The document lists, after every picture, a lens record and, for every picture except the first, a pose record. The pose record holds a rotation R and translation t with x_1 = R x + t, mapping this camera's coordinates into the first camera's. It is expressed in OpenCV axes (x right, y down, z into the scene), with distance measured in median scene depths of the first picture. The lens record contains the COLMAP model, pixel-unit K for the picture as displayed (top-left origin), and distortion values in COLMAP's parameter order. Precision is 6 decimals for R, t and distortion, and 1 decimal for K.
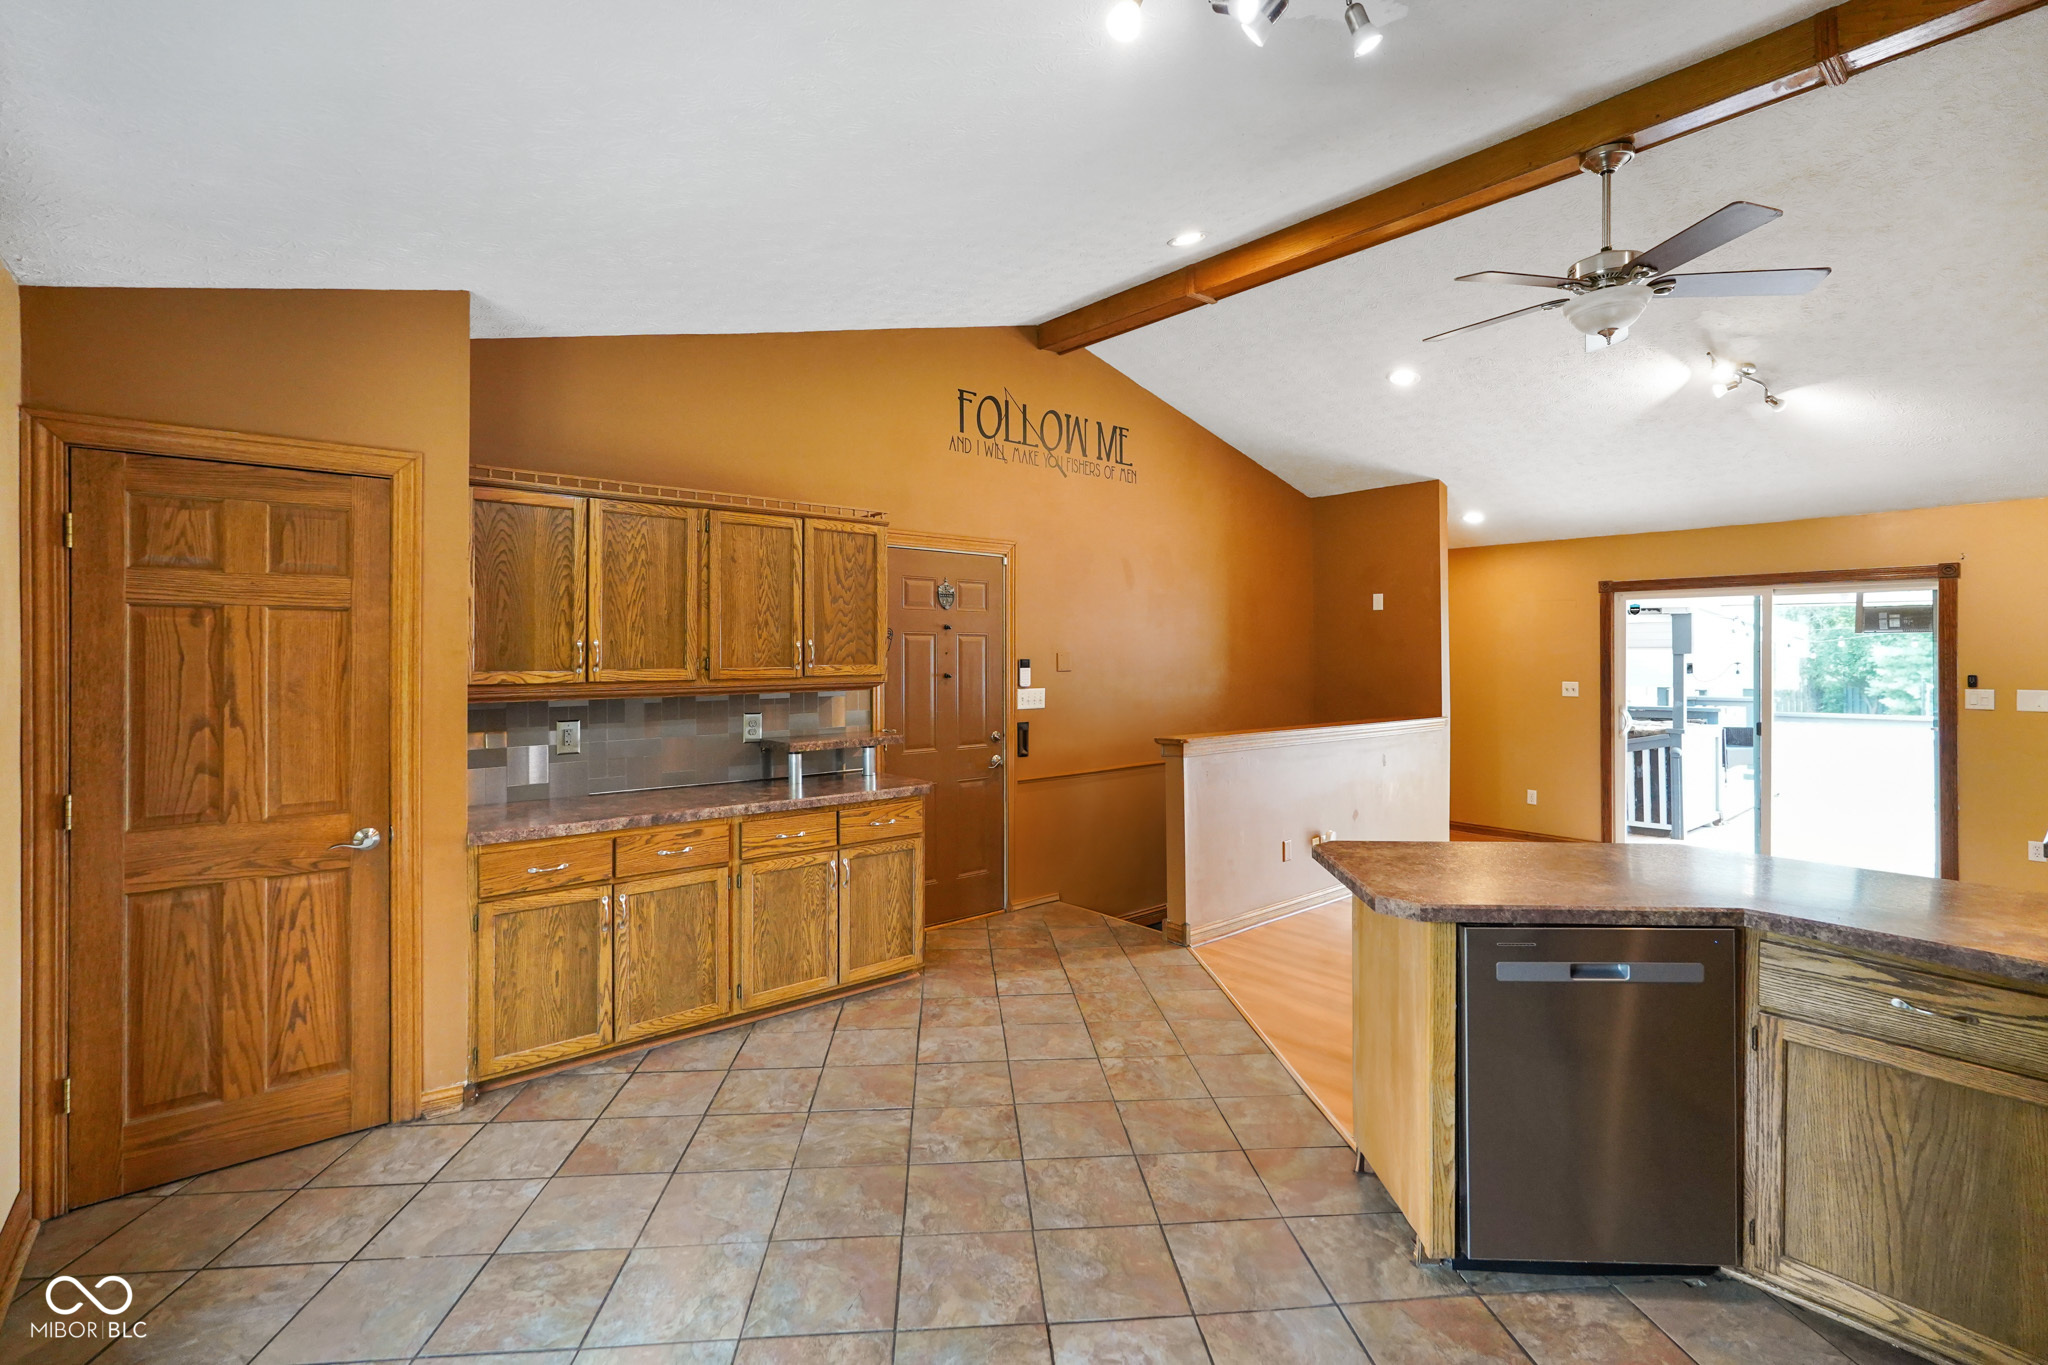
lens RADIAL K [[949.4, 0, 1034.9], [0, 949.4, 651.5], [0, 0, 1]] dist [-0.001201, 0.011115]
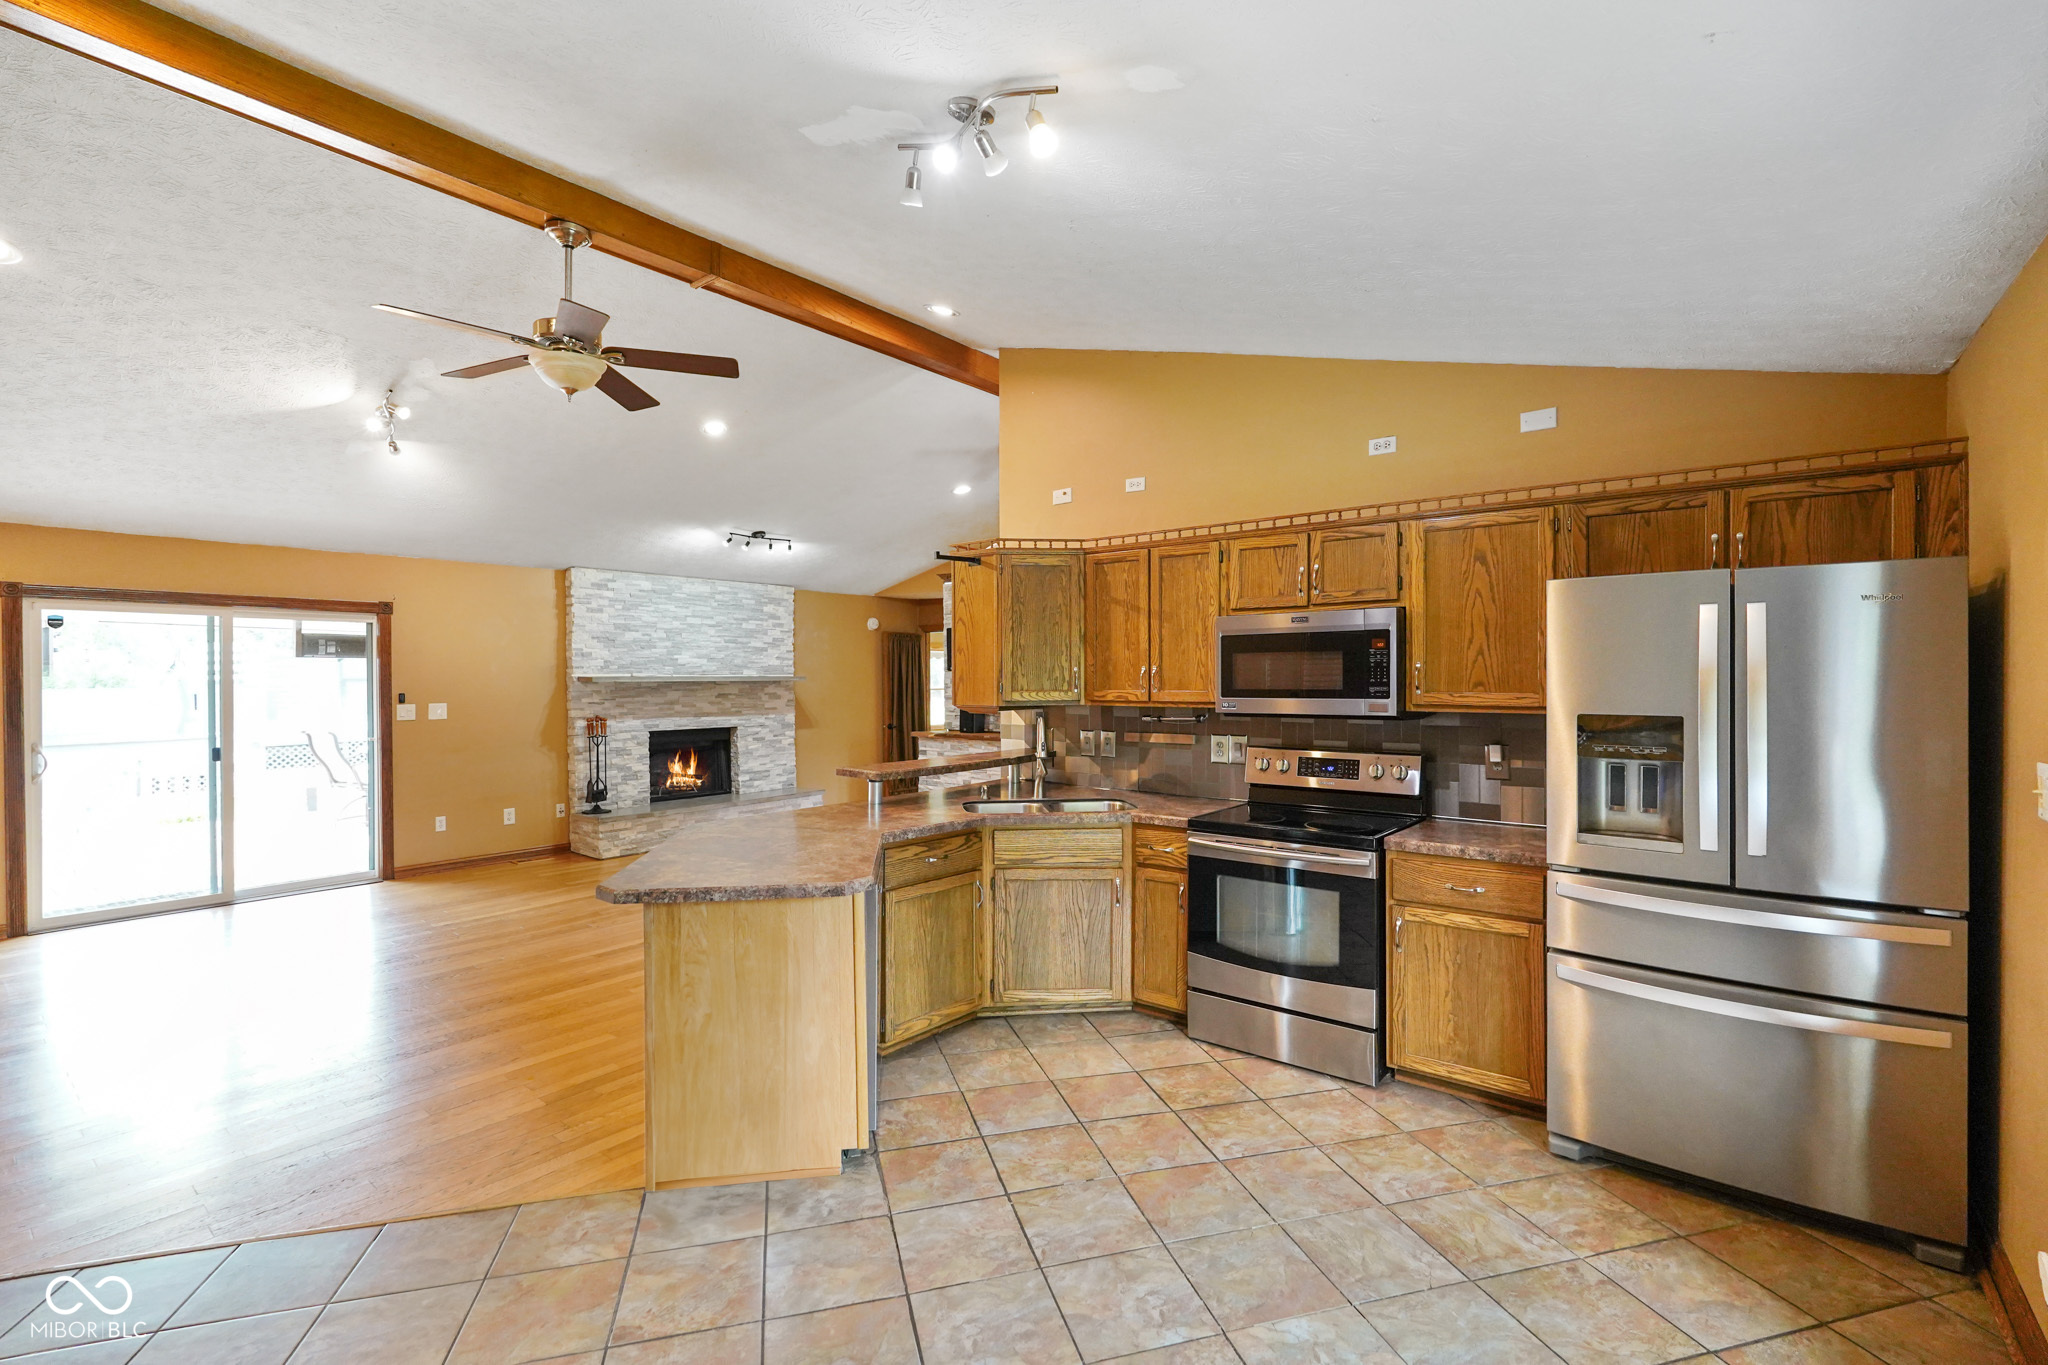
lens RADIAL K [[920.4, 0, 1024.0], [0, 920.4, 682.5], [0, 0, 1]] dist [-0.017753, 0.011023]
pose [[-0.184202, -0.009226, 0.982845, -0.342920], [-0.001275, 0.999957, 0.009147, -0.001364], [-0.982888, 0.000432, -0.184206, 0.419899]]
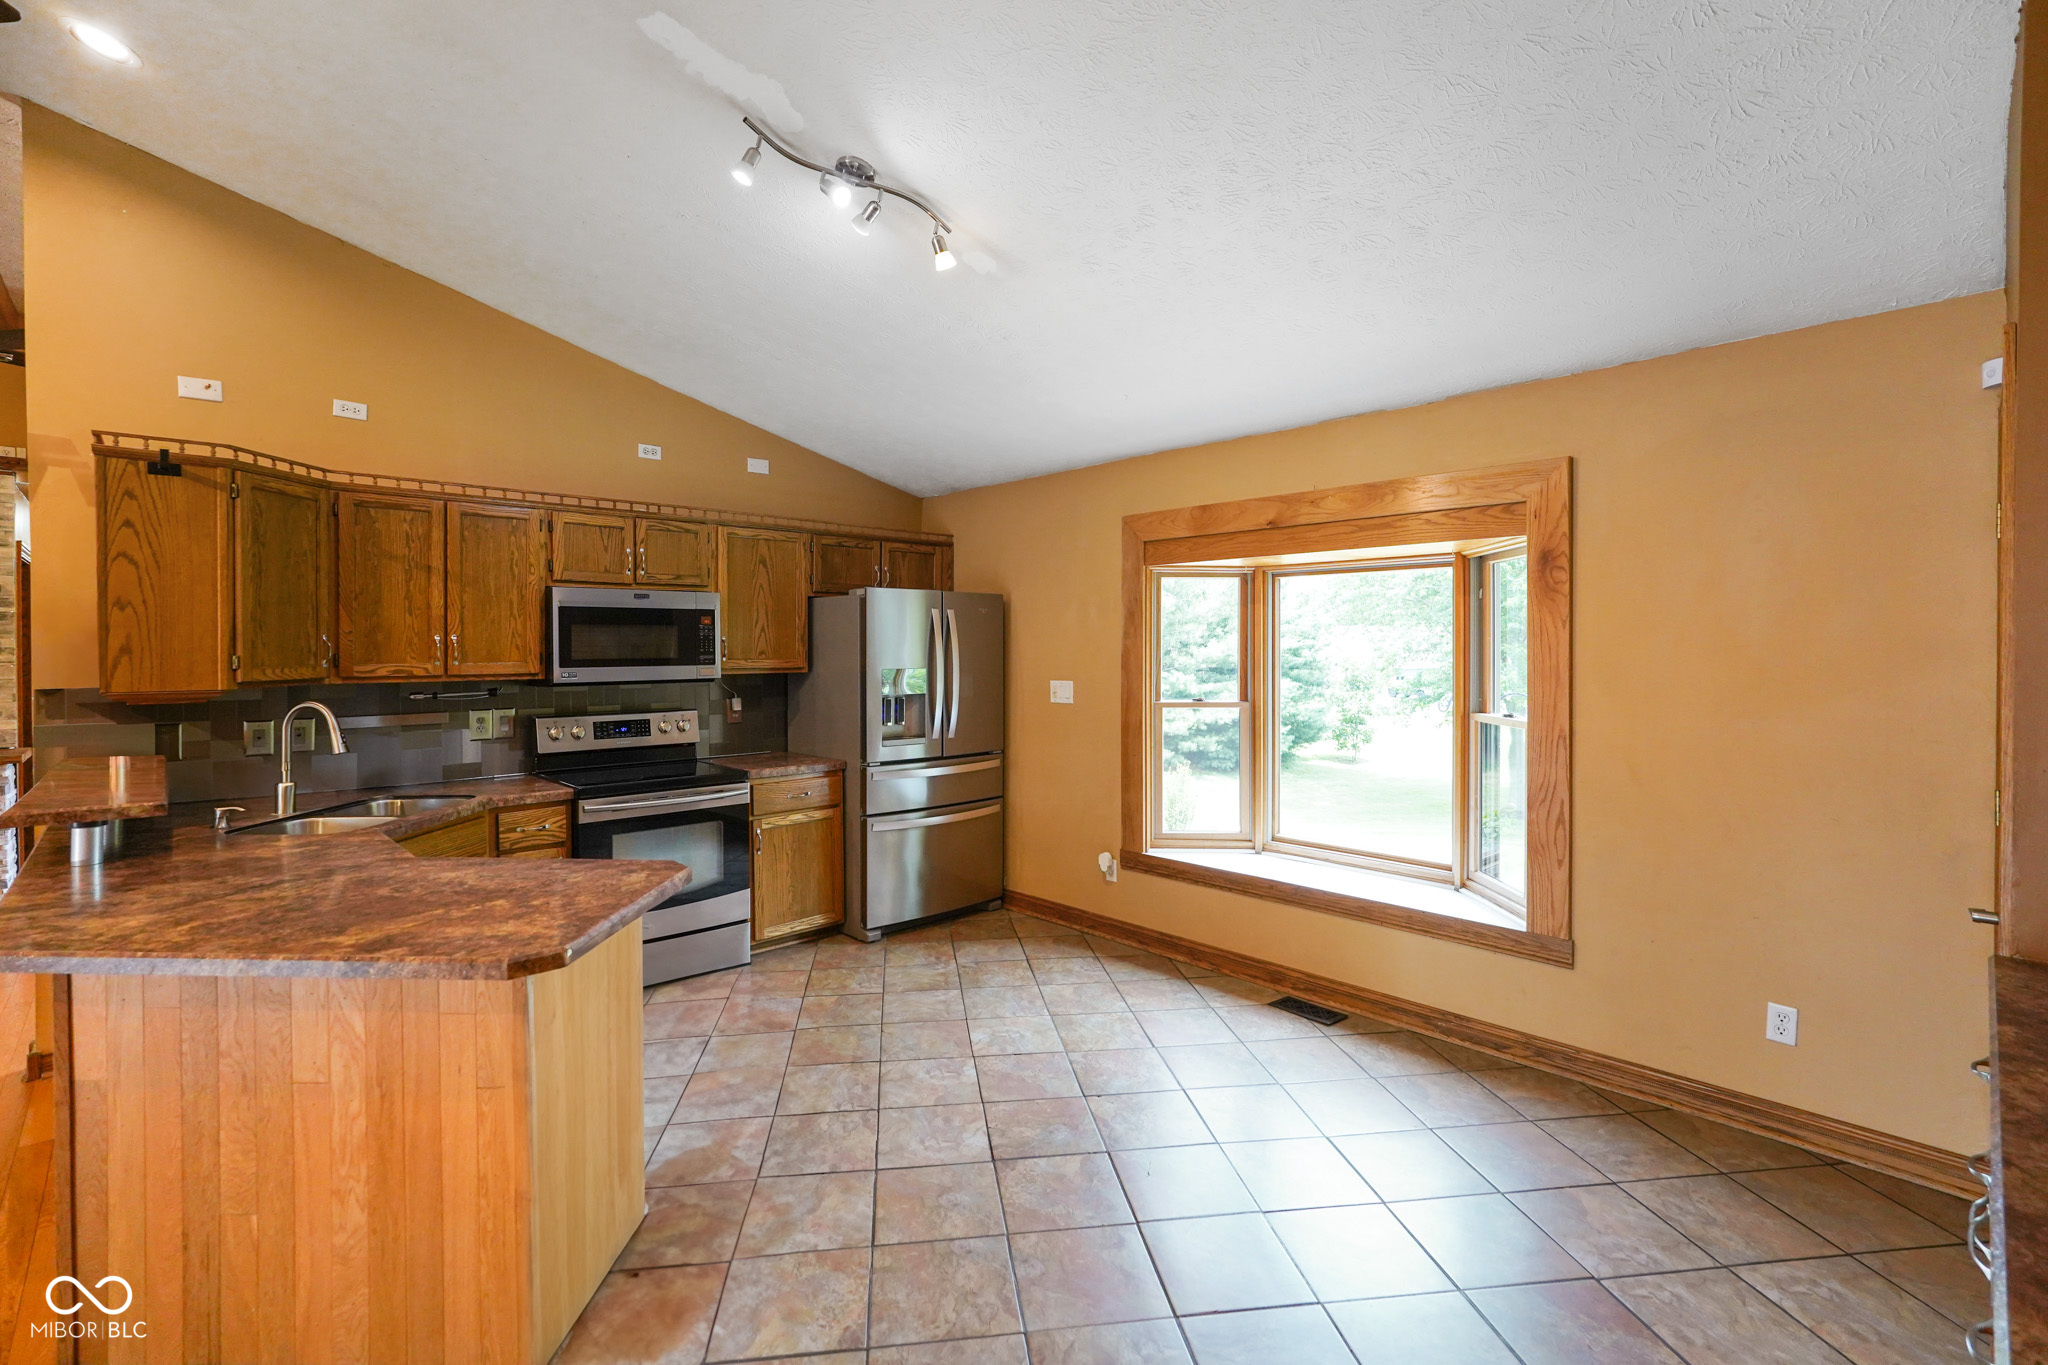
lens RADIAL K [[907.4, 0, 1035.6], [0, 907.4, 654.0], [0, 0, 1]] dist [-0.000084, 0.000036]
pose [[-0.998470, 0.001008, -0.055285, 0.008824], [0.000867, 0.999996, 0.002558, 0.004397], [0.055287, 0.002507, -0.998467, 0.874383]]
